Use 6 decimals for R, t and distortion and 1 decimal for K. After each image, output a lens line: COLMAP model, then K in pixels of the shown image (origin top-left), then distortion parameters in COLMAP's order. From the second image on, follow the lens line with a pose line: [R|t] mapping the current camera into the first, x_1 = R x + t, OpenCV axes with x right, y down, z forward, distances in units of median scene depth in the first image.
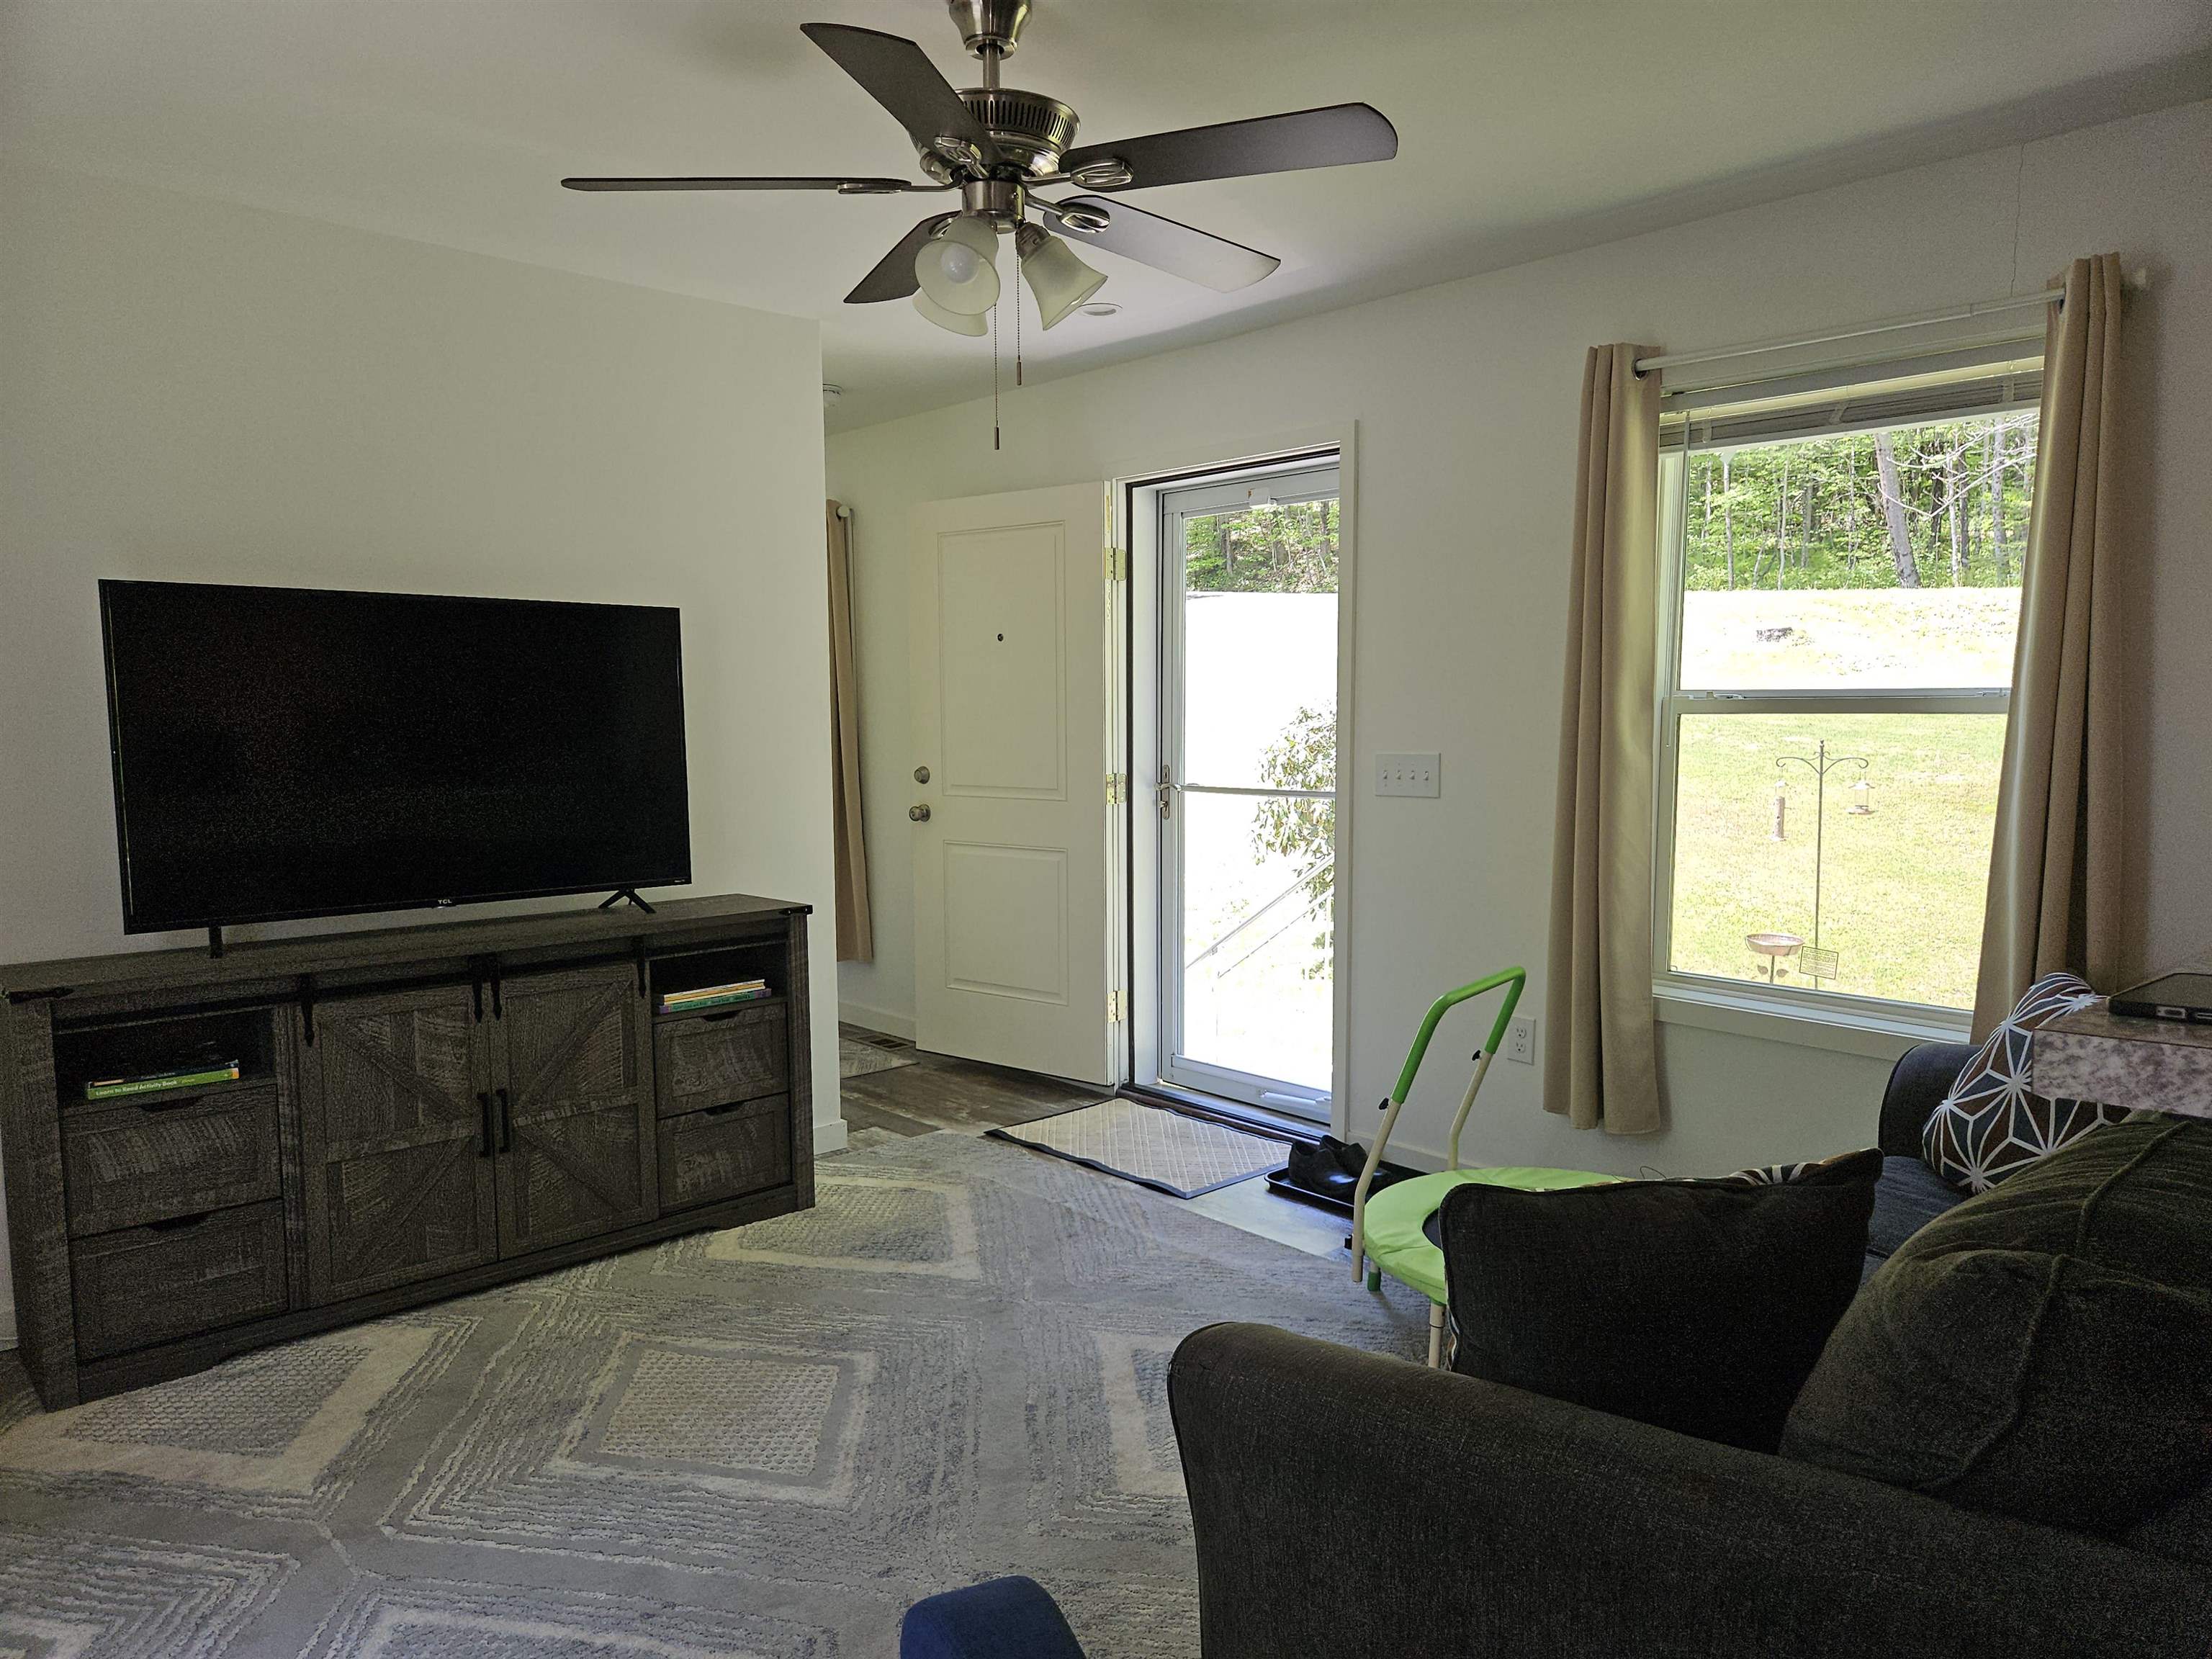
lens RADIAL K [[1481.6, 0, 1107.9], [0, 1481.6, 835.3], [0, 0, 1]] dist [0.064864, -0.052547]
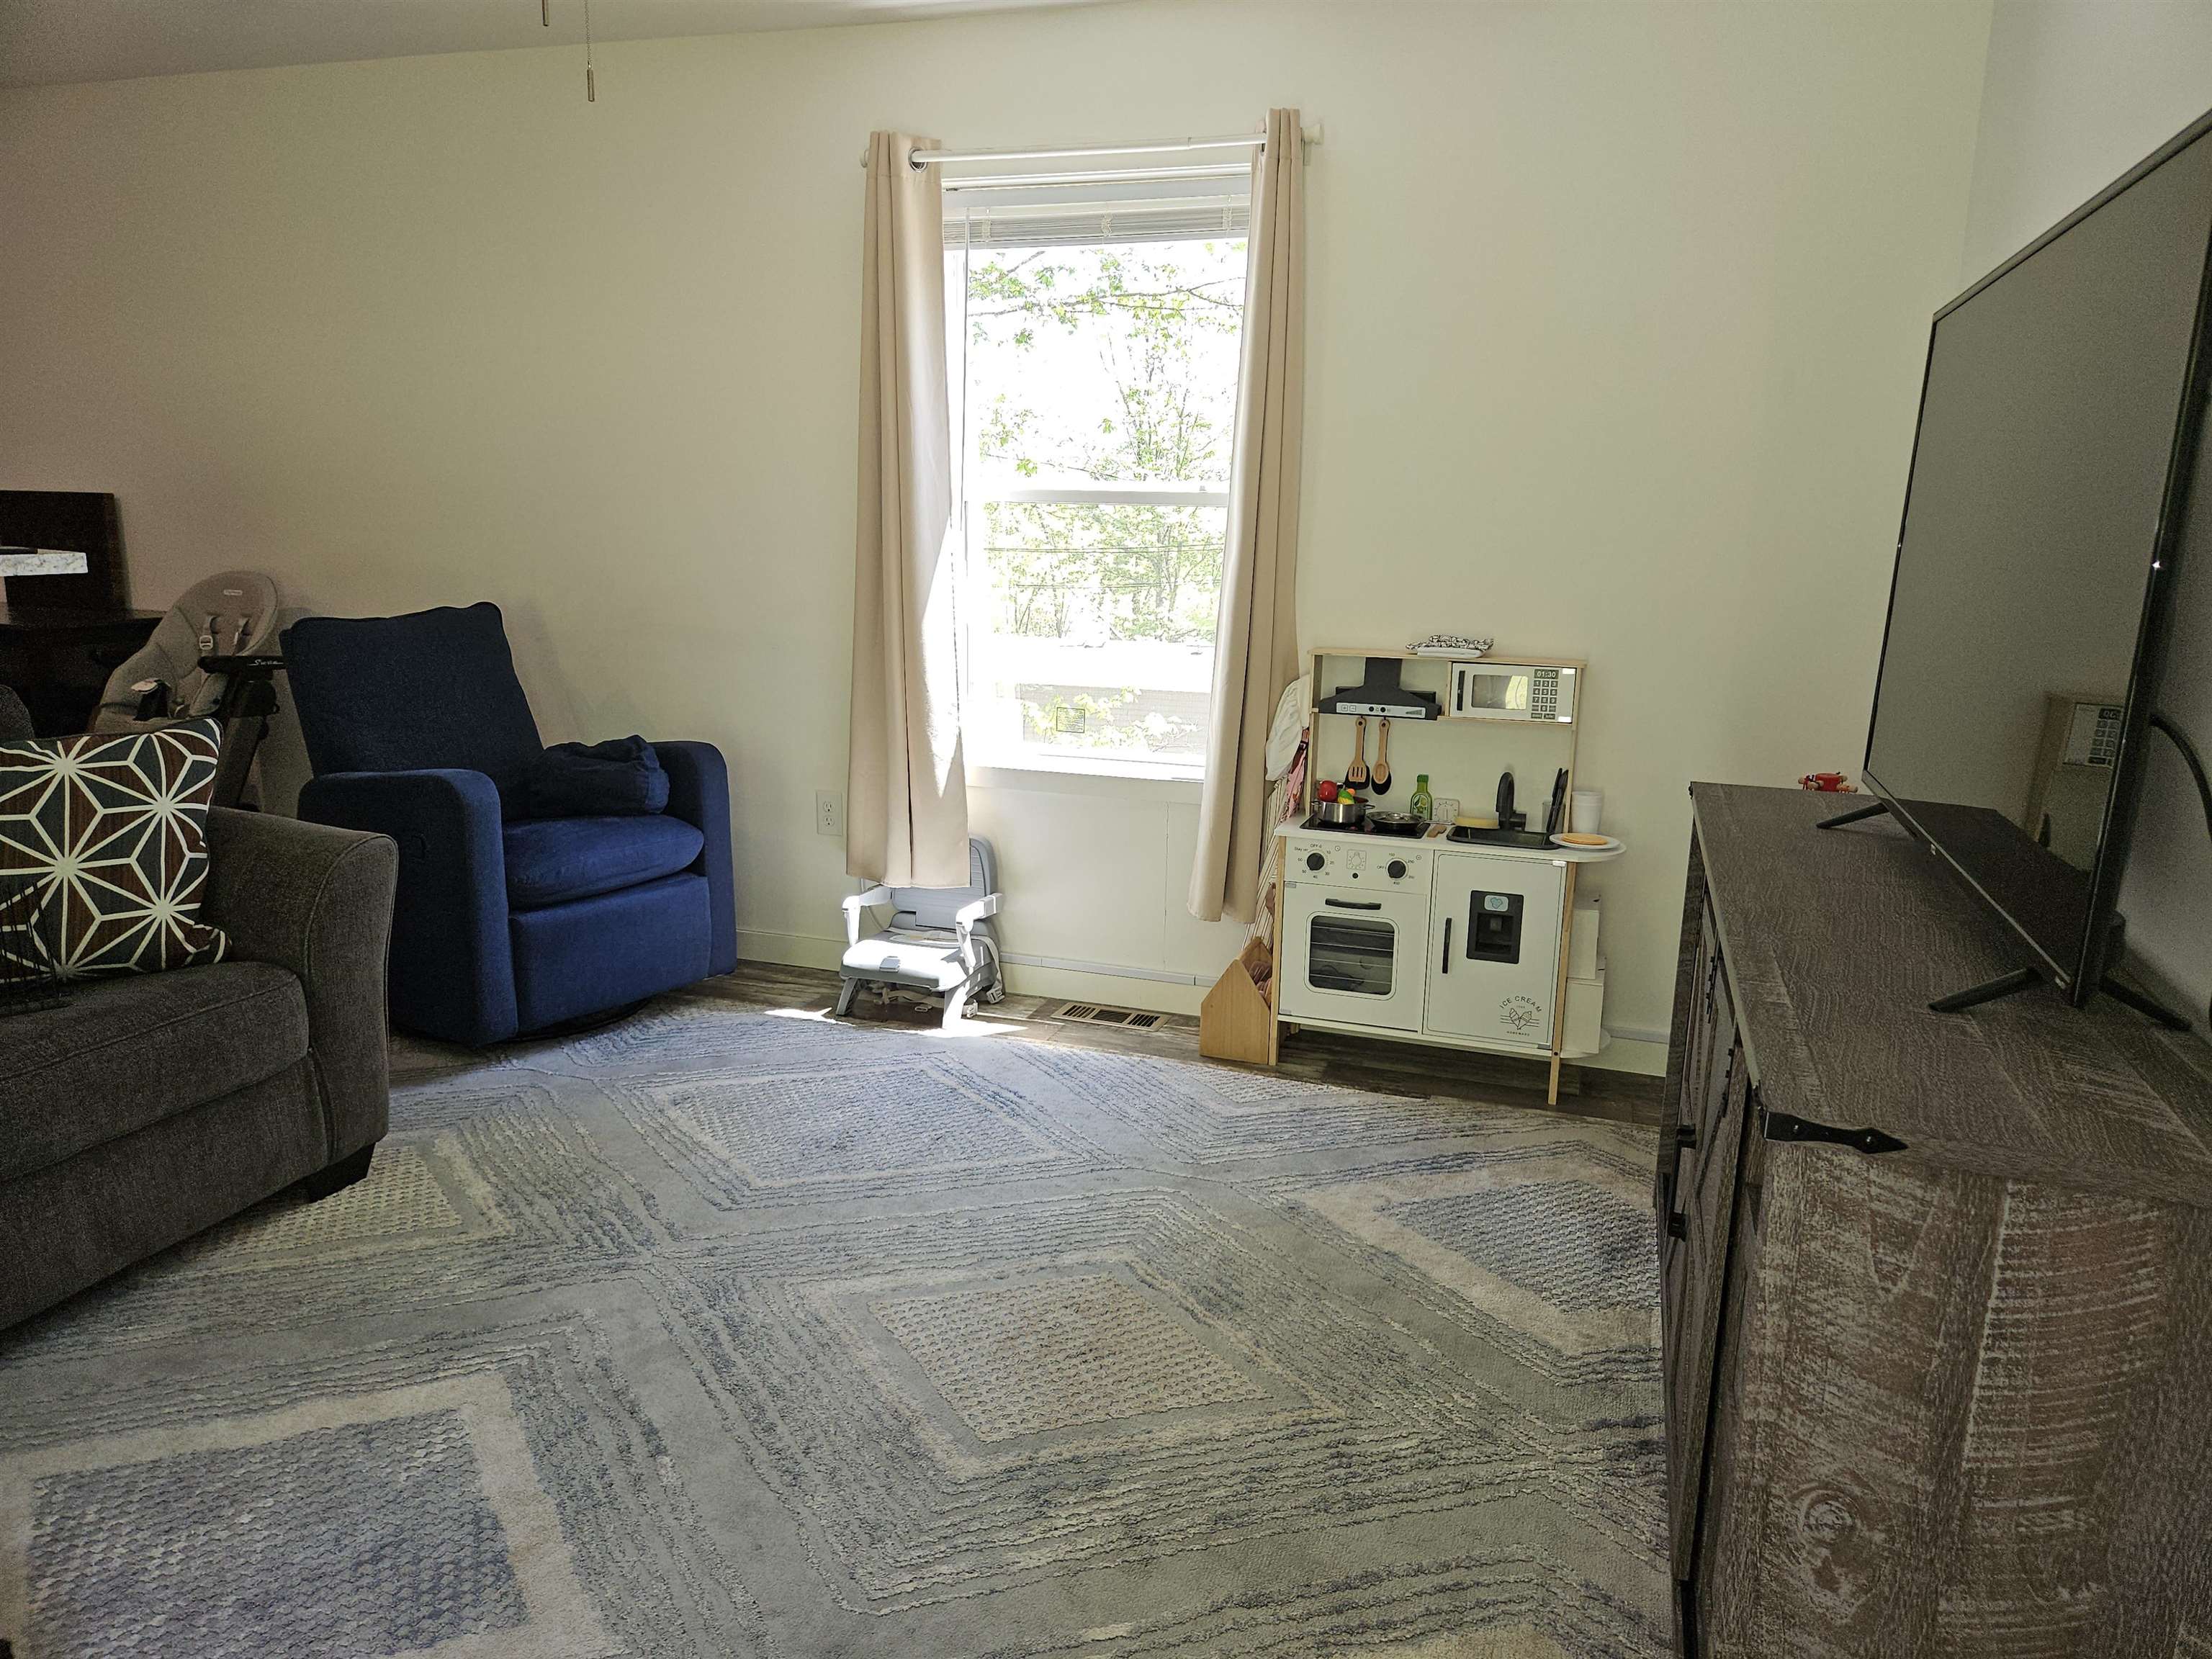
lens RADIAL K [[1481.6, 0, 1110.3], [0, 1481.6, 832.3], [0, 0, 1]] dist [0.064864, -0.052547]
pose [[-0.878281, 0.076122, -0.472046, 0.068293], [-0.066056, 0.958463, 0.277462, -0.099482], [0.473560, 0.274871, -0.836772, 1.495283]]
